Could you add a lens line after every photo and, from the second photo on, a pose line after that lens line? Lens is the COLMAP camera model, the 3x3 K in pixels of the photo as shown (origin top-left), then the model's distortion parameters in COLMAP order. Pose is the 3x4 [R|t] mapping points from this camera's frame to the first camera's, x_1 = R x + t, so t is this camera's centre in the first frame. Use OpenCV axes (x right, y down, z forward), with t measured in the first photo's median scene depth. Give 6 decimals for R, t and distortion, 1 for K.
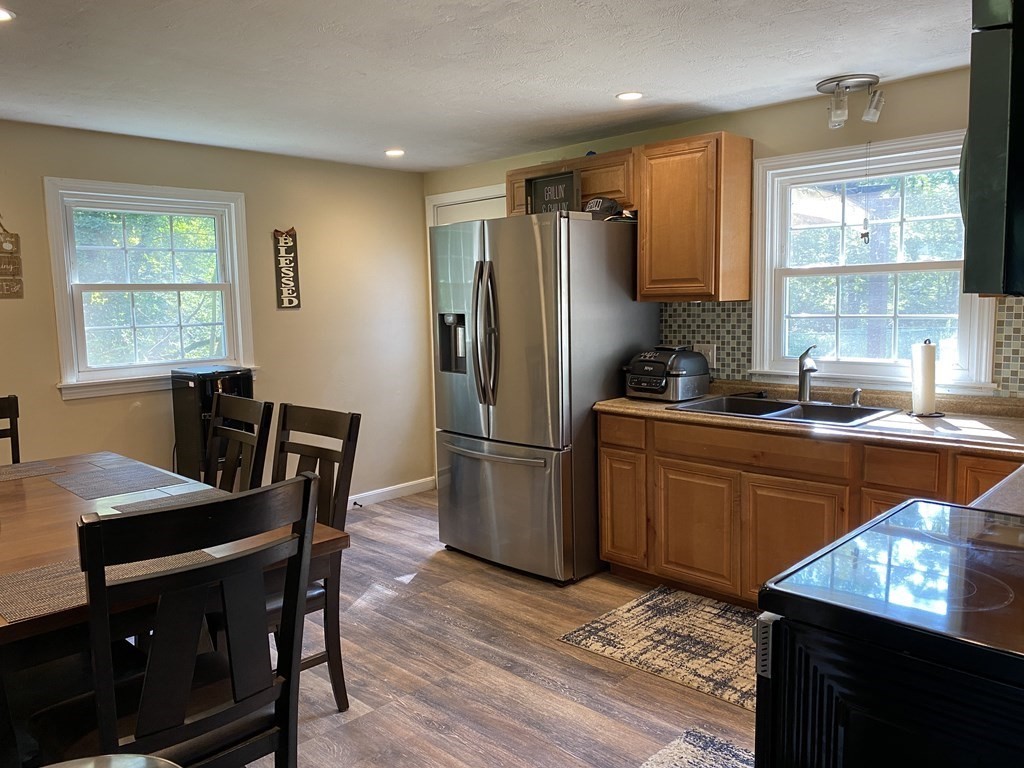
lens RADIAL K [[785.1, 0, 502.8], [0, 785.1, 388.1], [0, 0, 1]] dist [0.010556, 0.001005]
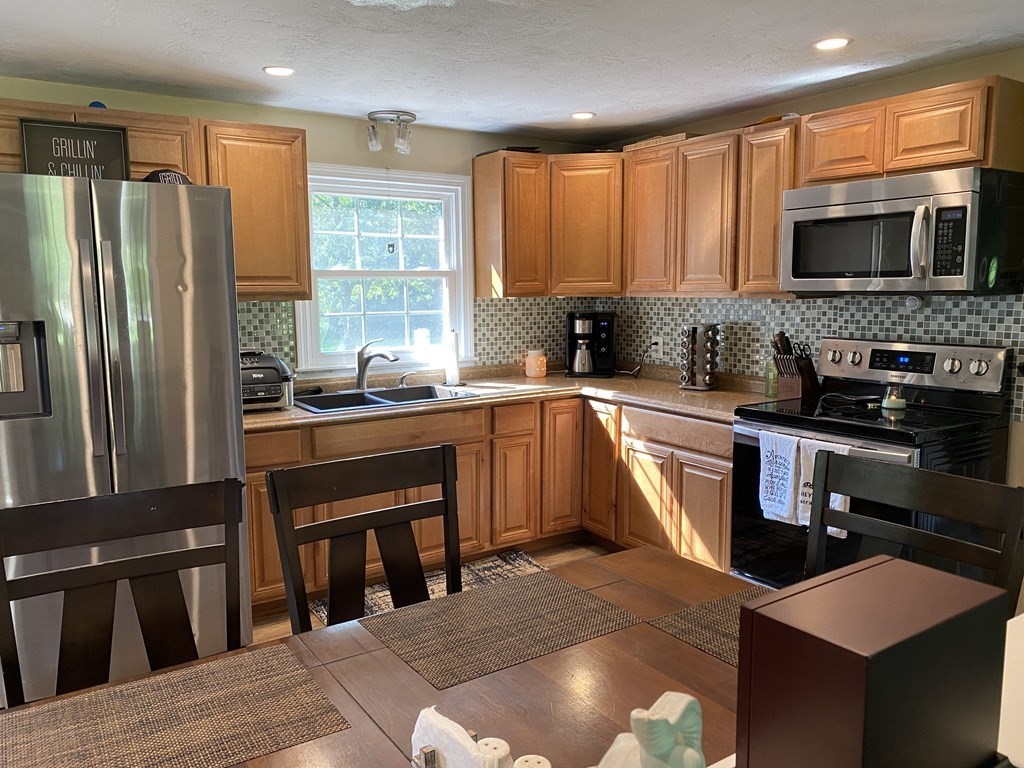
lens RADIAL K [[785.1, 0, 507.4], [0, 785.1, 382.5], [0, 0, 1]] dist [0.010556, 0.001005]
pose [[0.197462, -0.101737, 0.975017, -0.699954], [0.115352, 0.990102, 0.079949, -0.062700], [-0.973500, 0.096683, 0.207243, 0.600603]]
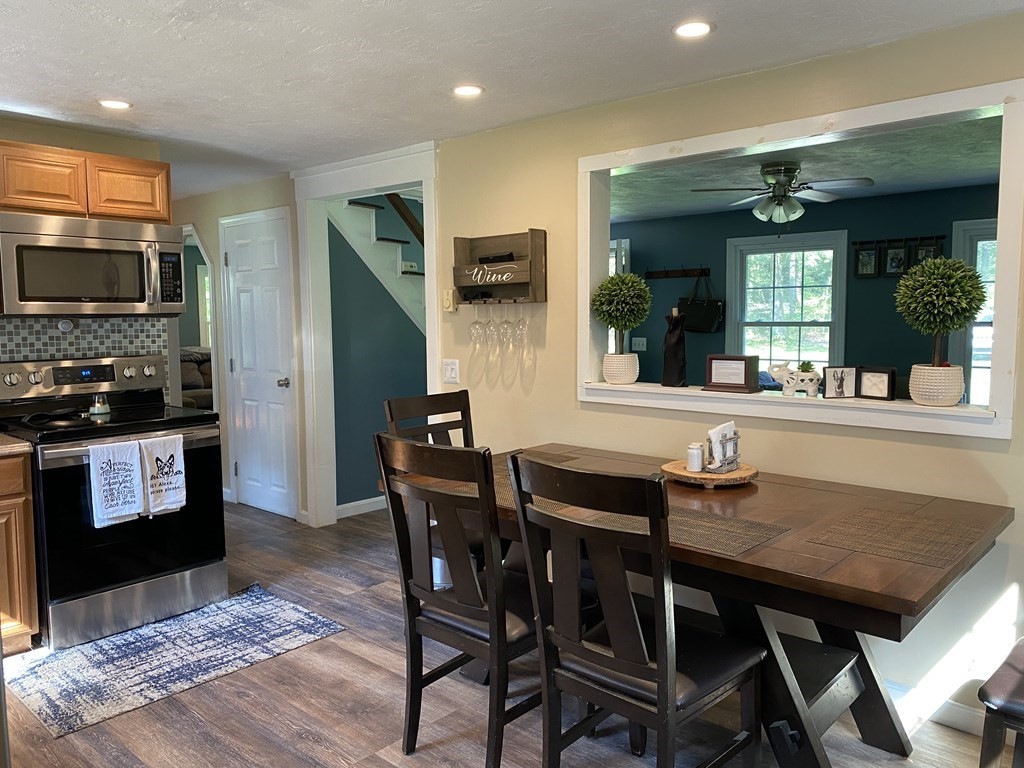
lens RADIAL K [[785.1, 0, 516.3], [0, 785.1, 384.8], [0, 0, 1]] dist [0.010556, 0.001005]
pose [[-0.998522, 0.033171, -0.043042, -0.240346], [0.023674, 0.978502, 0.204876, -0.155734], [0.048913, 0.203554, -0.977841, 1.443032]]
